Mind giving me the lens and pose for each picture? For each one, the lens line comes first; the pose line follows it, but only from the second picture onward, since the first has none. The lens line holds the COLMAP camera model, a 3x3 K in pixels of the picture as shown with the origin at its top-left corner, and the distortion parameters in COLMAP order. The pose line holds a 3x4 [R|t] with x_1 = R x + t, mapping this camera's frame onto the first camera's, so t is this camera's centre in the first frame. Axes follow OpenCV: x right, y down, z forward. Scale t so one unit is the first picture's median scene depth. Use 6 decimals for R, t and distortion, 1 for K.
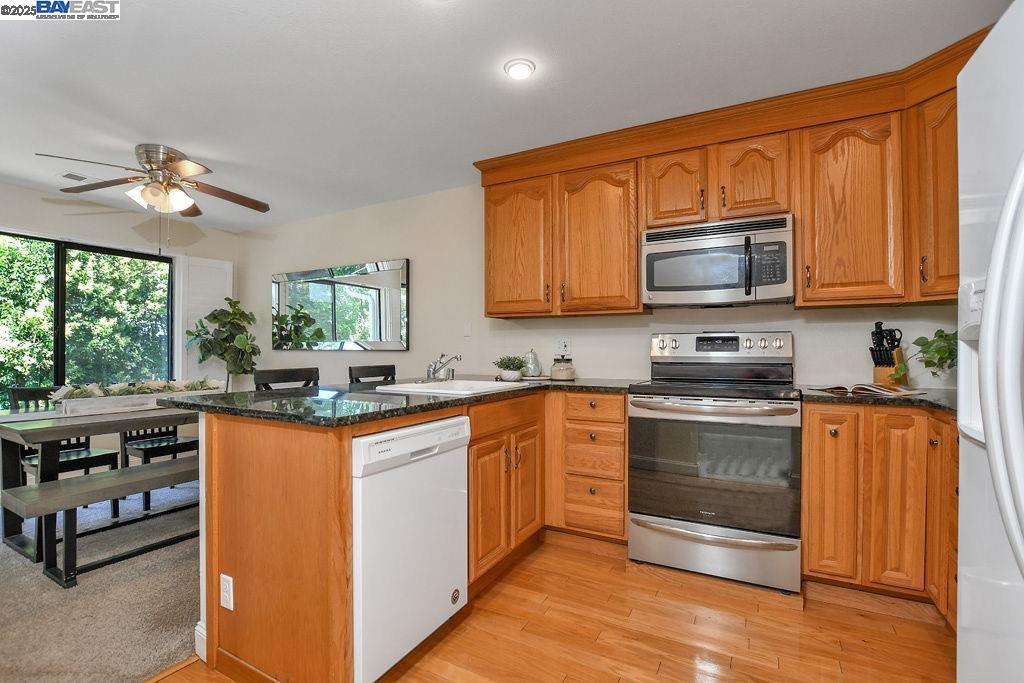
lens RADIAL K [[459.4, 0, 507.7], [0, 459.4, 345.4], [0, 0, 1]] dist [-0.002565, -0.000498]
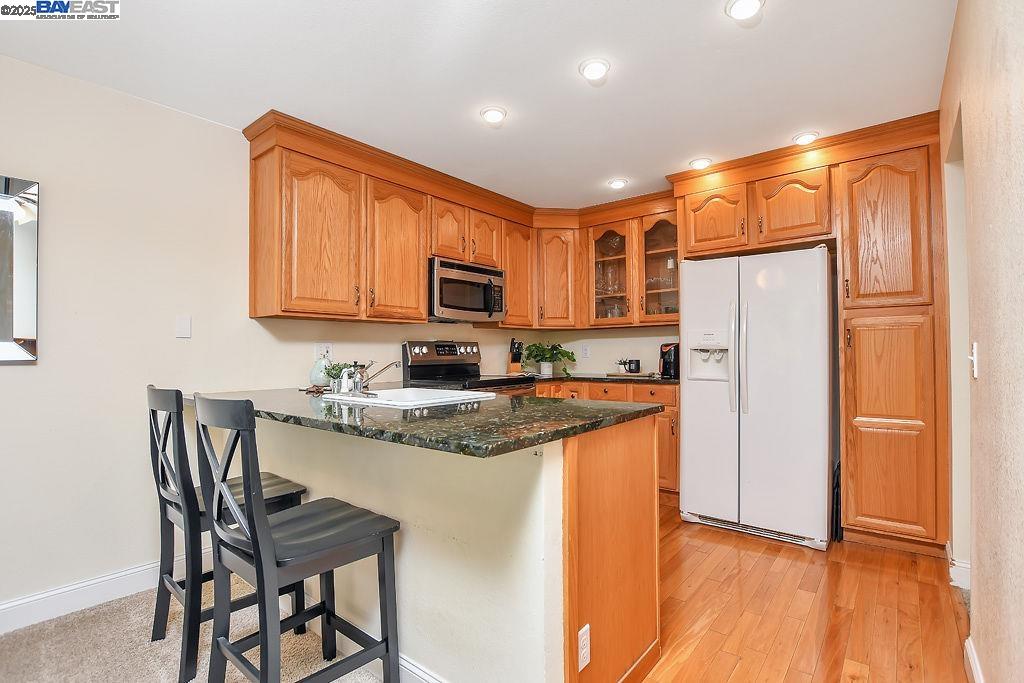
lens RADIAL K [[487.1, 0, 510.8], [0, 487.1, 351.4], [0, 0, 1]] dist [-0.003723, -0.000771]
pose [[0.218404, 0.000725, 0.975858, -0.478628], [0.003266, 0.999994, -0.001474, 0.001876], [-0.975853, 0.003509, 0.218401, 0.272748]]
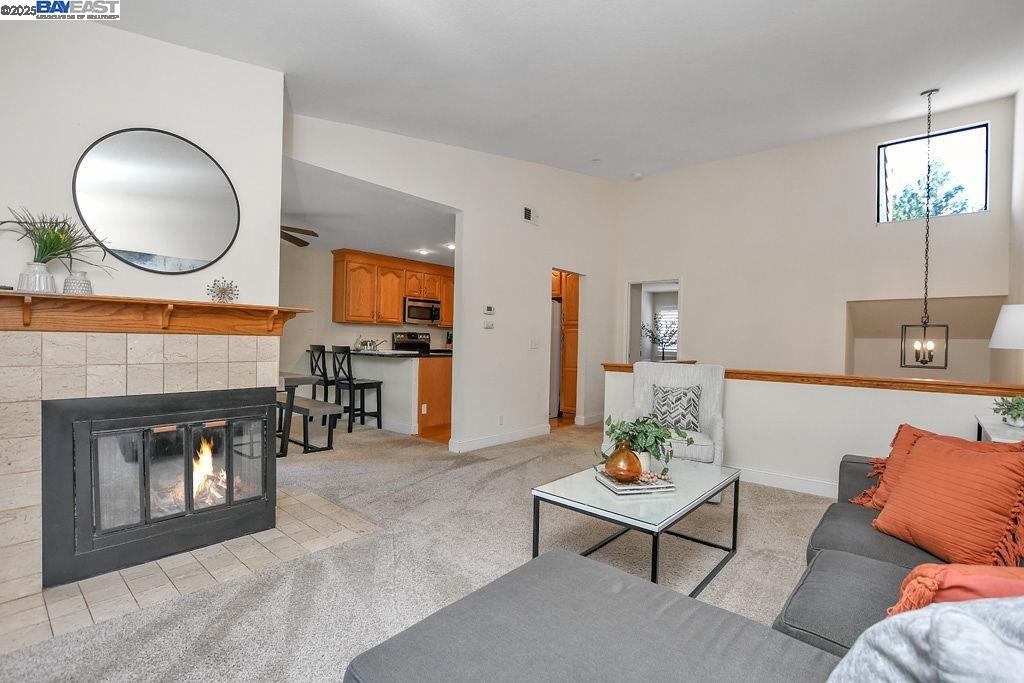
lens RADIAL K [[459.4, 0, 507.7], [0, 459.4, 345.4], [0, 0, 1]] dist [-0.002565, -0.000498]
pose [[0.237089, -0.008456, 0.971451, -1.206738], [-0.027262, 0.999510, 0.015354, -0.004891], [-0.971105, -0.030124, 0.236743, -0.150111]]
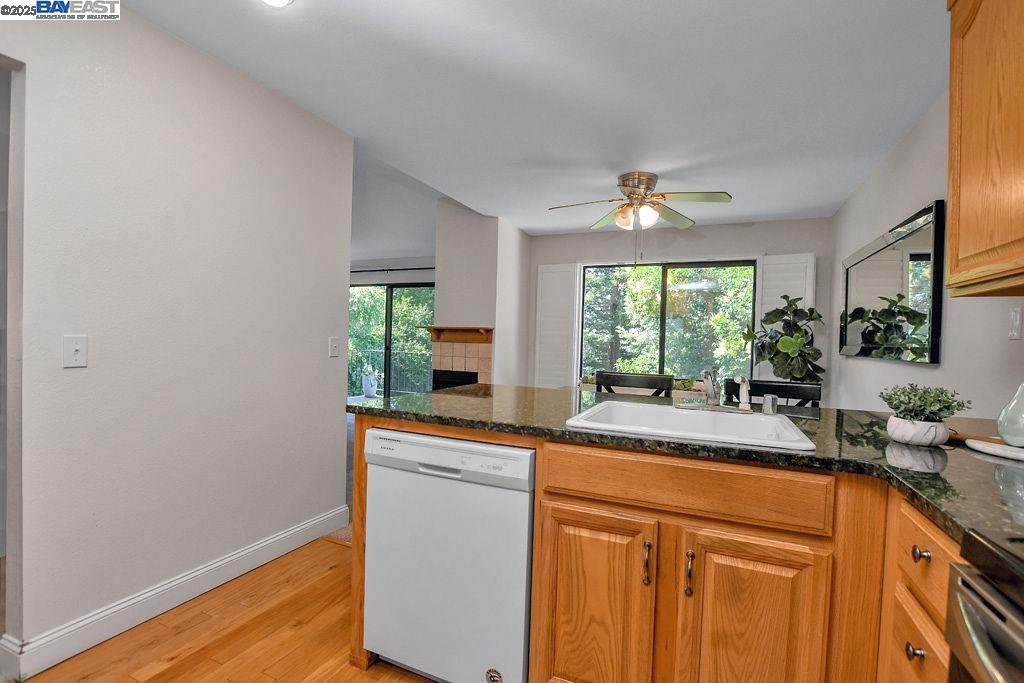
lens RADIAL K [[487.1, 0, 510.8], [0, 487.1, 351.4], [0, 0, 1]] dist [-0.003723, -0.000771]
pose [[0.068754, 0.023755, -0.997351, 0.248672], [-0.018503, 0.999575, 0.022532, -0.005945], [0.997462, 0.016904, 0.069164, 0.351692]]
